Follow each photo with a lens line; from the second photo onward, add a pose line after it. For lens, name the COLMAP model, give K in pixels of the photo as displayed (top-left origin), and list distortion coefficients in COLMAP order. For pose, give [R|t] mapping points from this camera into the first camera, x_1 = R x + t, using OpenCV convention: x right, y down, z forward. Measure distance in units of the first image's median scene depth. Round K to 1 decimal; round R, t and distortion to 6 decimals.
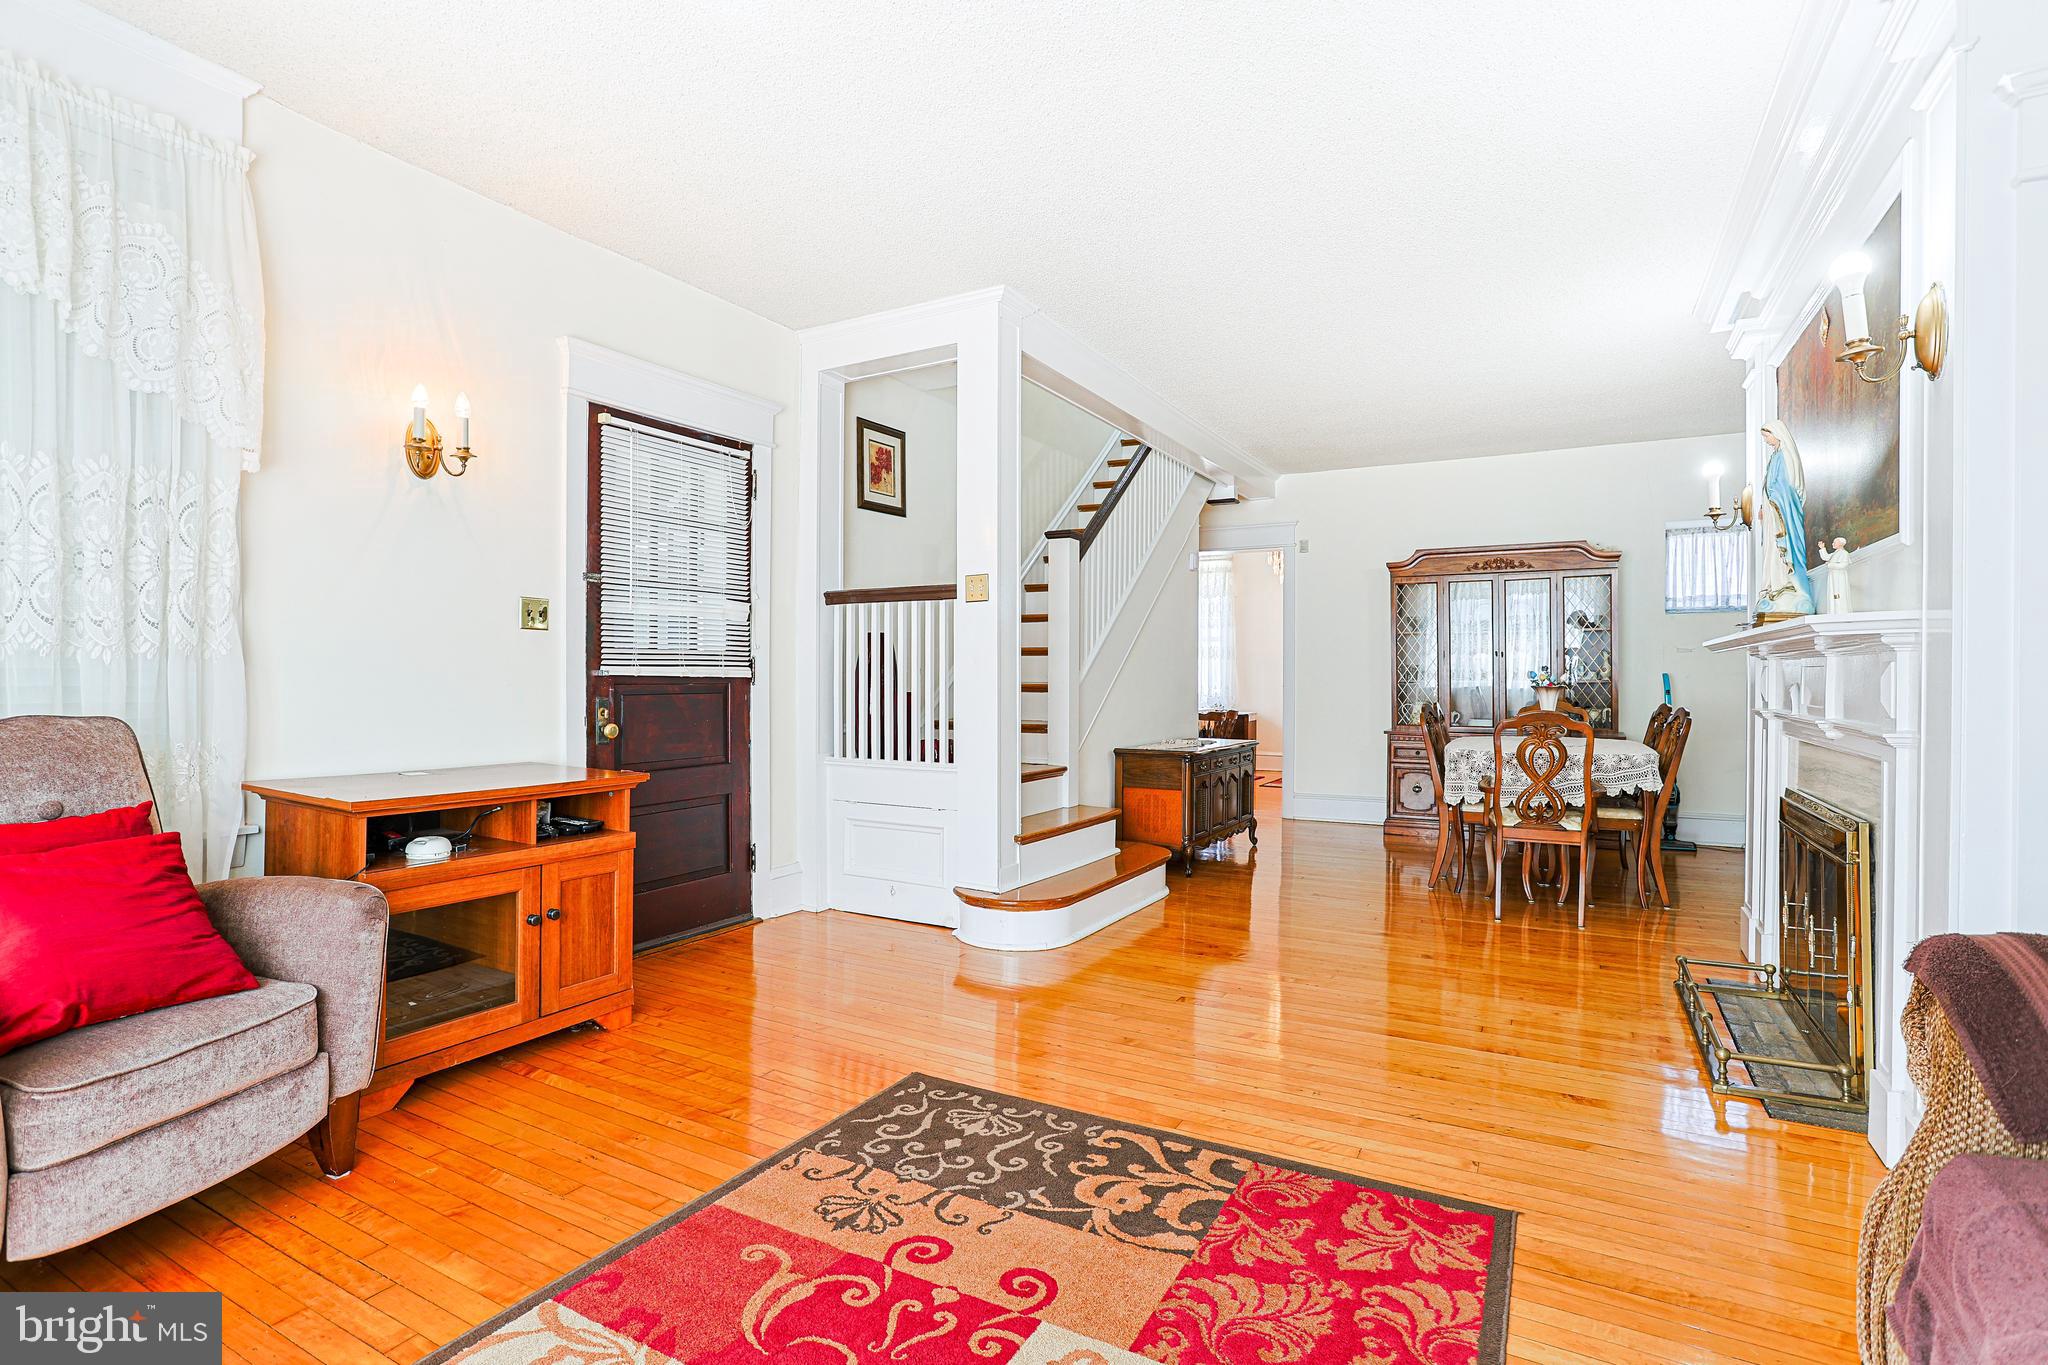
lens RADIAL K [[990.6, 0, 1024.1], [0, 990.6, 678.1], [0, 0, 1]] dist [-0.045180, 0.020021]
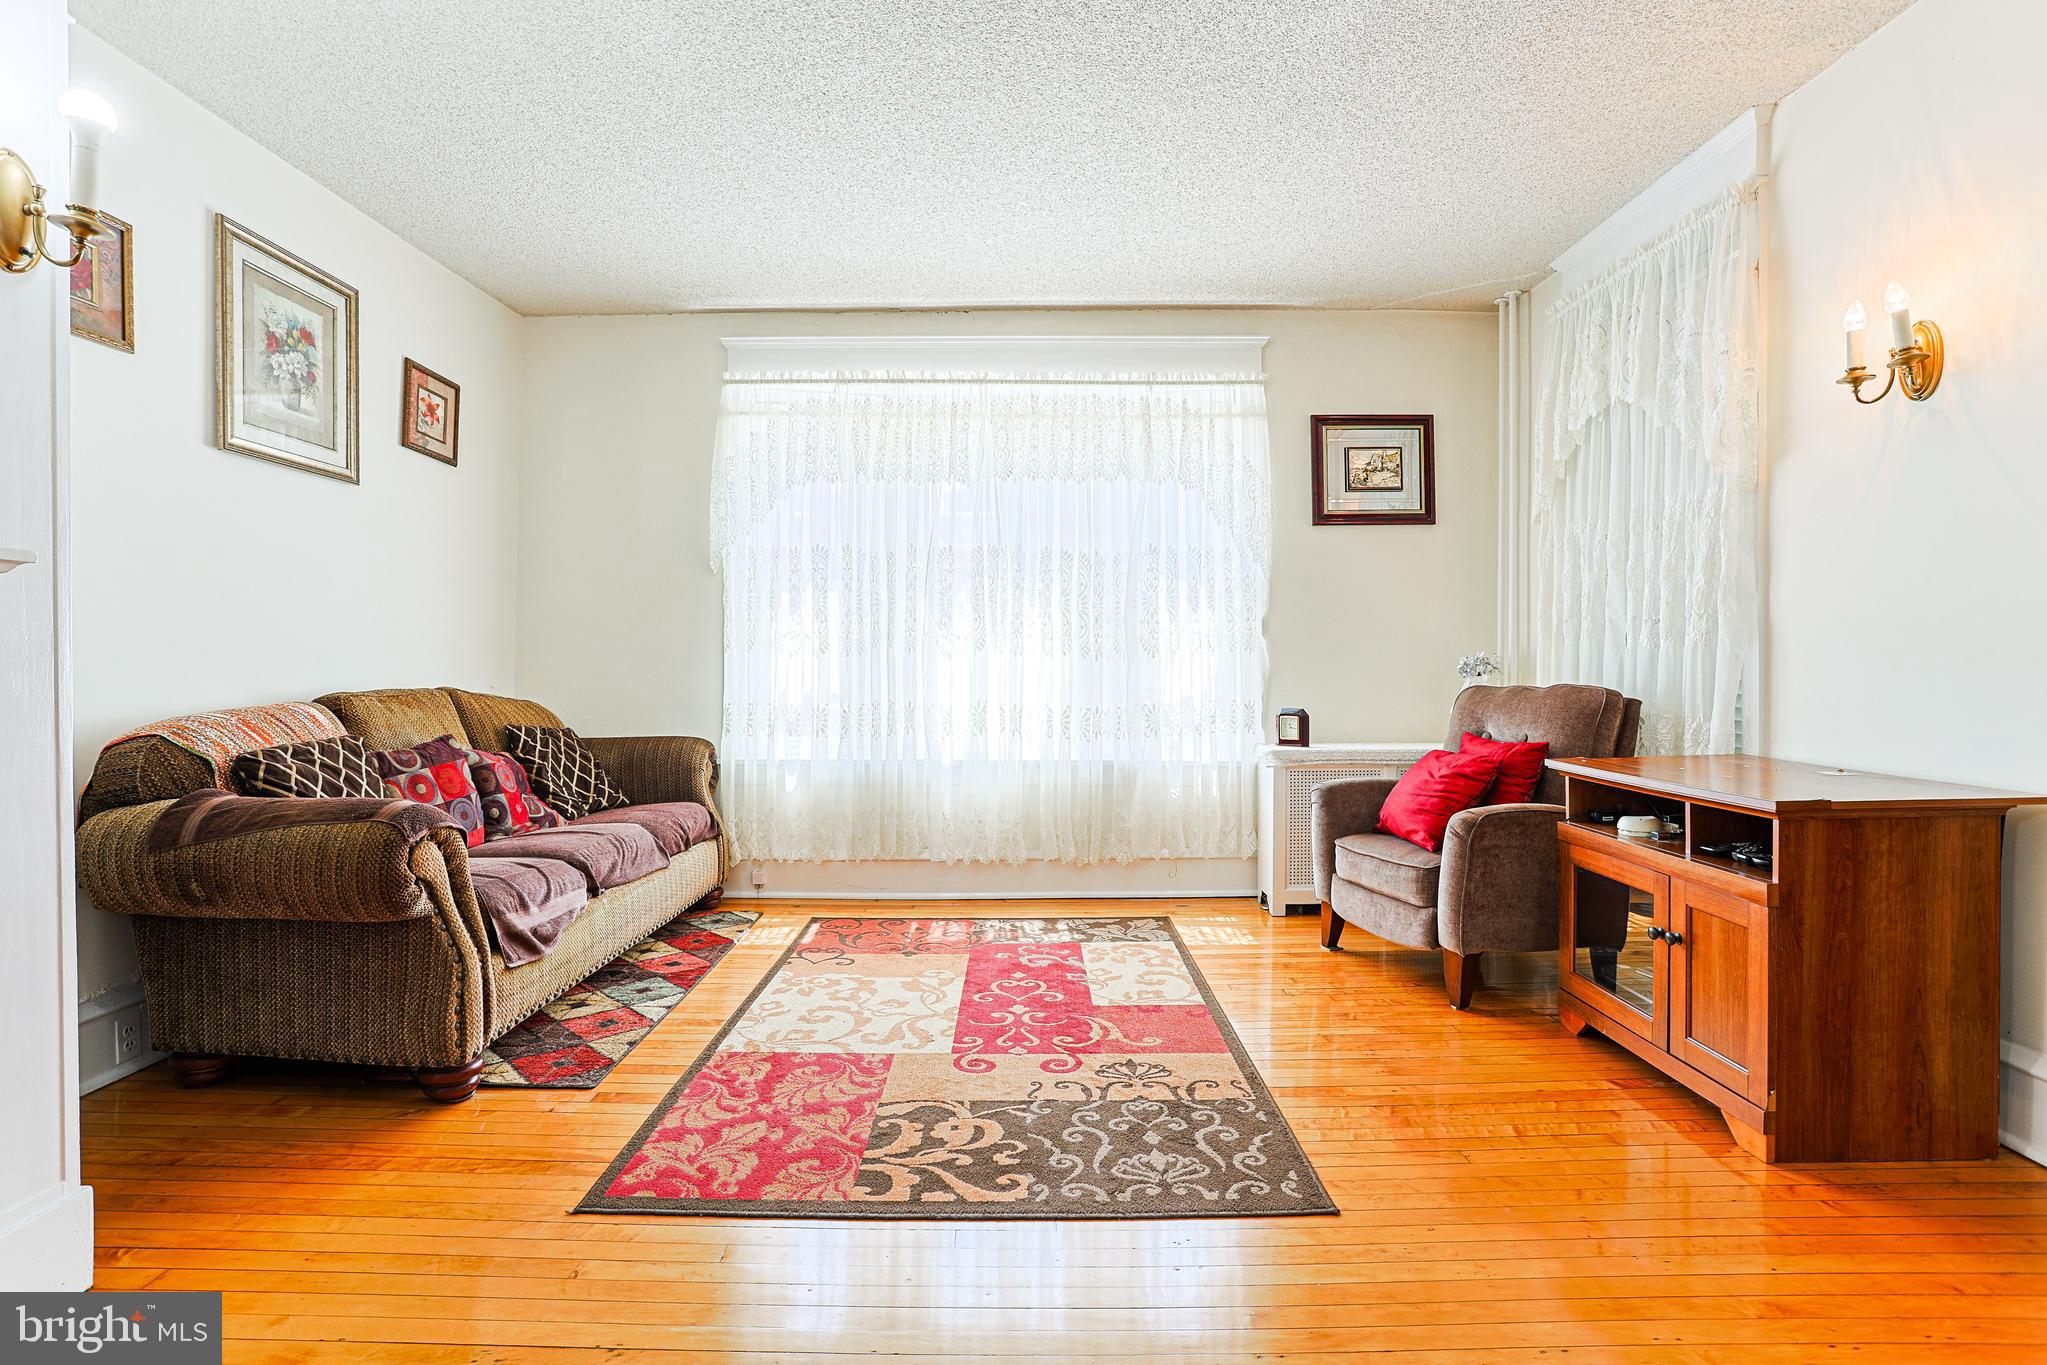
lens RADIAL K [[990.1, 0, 1025.1], [0, 990.1, 683.3], [0, 0, 1]] dist [-0.045180, 0.020021]
pose [[-0.875898, 0.005154, -0.482469, 0.563445], [-0.001021, 0.999921, 0.012535, 0.015515], [0.482495, 0.011472, -0.875823, 2.003213]]
